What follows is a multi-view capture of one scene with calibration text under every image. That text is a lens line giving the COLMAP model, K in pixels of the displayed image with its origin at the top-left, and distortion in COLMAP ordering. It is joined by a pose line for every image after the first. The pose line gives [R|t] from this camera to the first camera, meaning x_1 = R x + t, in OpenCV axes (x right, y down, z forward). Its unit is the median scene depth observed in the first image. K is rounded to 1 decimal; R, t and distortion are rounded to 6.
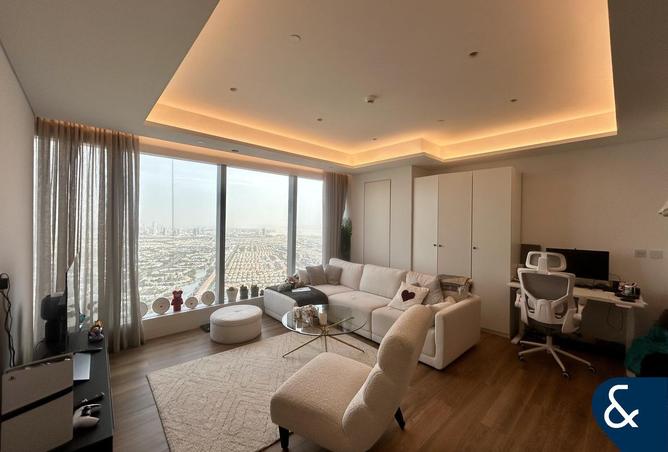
lens RADIAL K [[282.1, 0, 334.0], [0, 282.1, 226.0], [0, 0, 1]] dist [-0.000220, -0.000232]
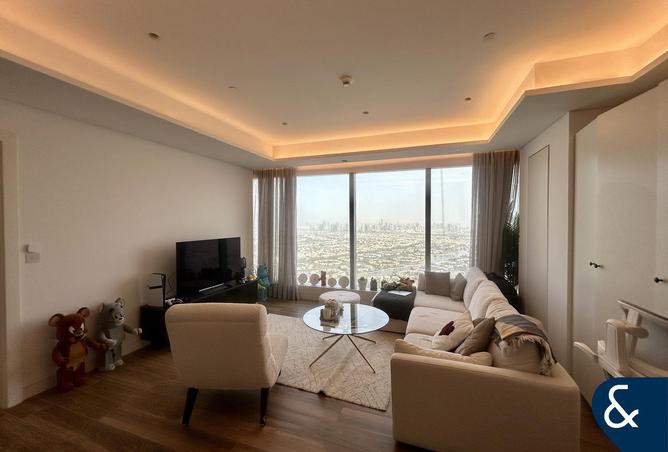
lens RADIAL K [[282.1, 0, 334.0], [0, 282.1, 226.0], [0, 0, 1]] dist [-0.000220, -0.000232]
pose [[0.426601, 0.006265, -0.904418, 0.646080], [-0.003603, 0.999980, 0.005227, 0.001787], [0.904433, 0.001029, 0.426615, 0.416037]]
